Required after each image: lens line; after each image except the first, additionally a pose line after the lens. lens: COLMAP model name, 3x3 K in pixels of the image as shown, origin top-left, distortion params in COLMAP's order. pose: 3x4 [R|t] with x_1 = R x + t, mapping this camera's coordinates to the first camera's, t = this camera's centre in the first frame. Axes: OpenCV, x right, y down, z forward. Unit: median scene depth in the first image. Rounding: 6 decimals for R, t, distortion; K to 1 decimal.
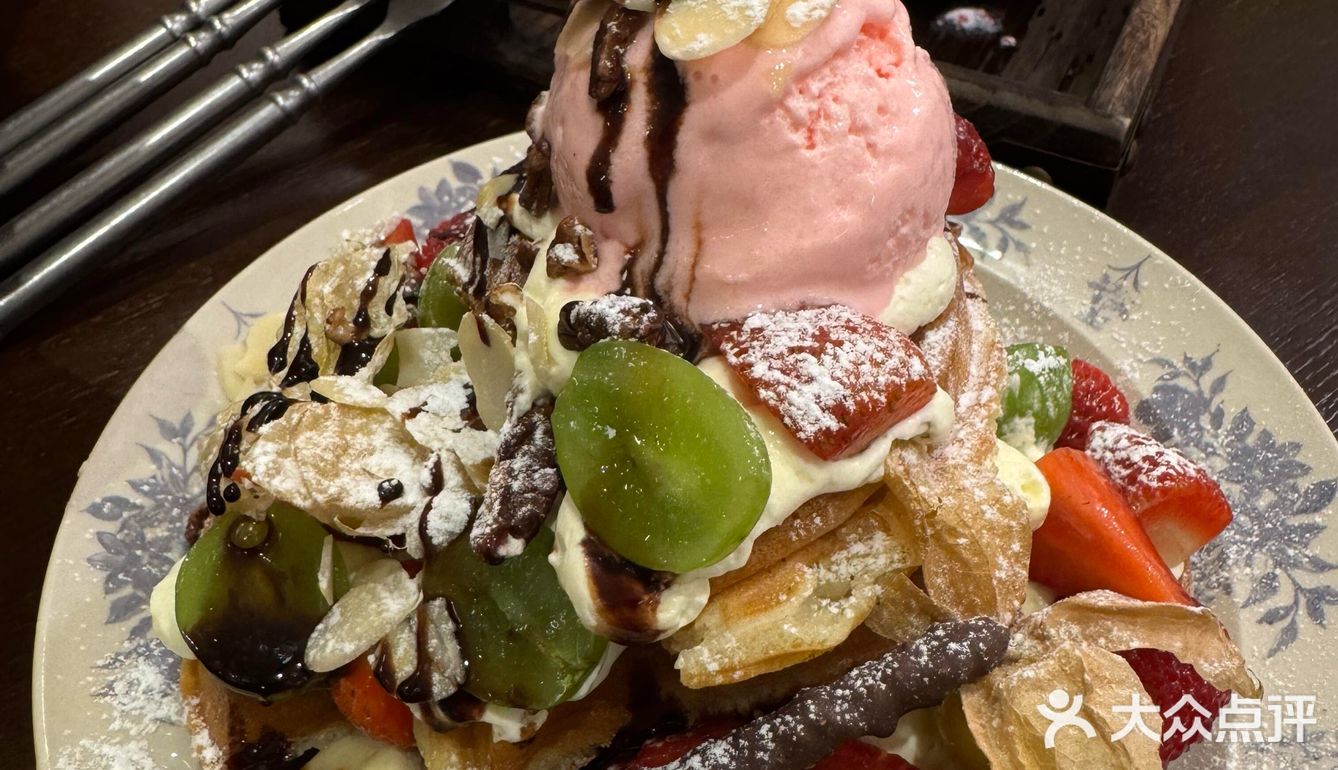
lens RADIAL K [[1251.6, 0, 669.0], [0, 1251.6, 385.0], [0, 0, 1]] dist [0.008981, 0.017409]
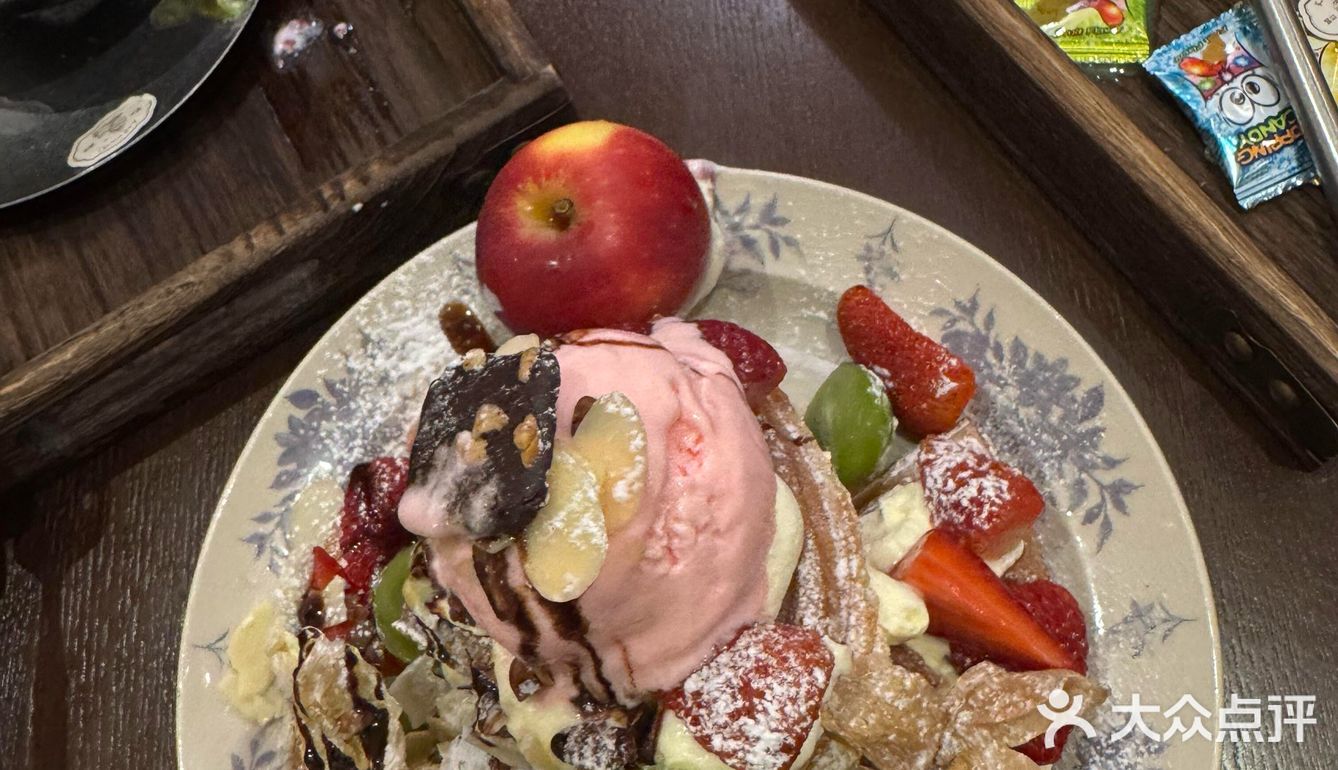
lens RADIAL K [[1251.6, 0, 669.0], [0, 1251.6, 385.0], [0, 0, 1]] dist [0.008981, 0.017409]
pose [[0.889463, -0.454322, 0.049463, 0.088863], [0.412415, 0.844591, 0.341439, -0.540465], [-0.196900, -0.283298, 0.938601, -0.088387]]
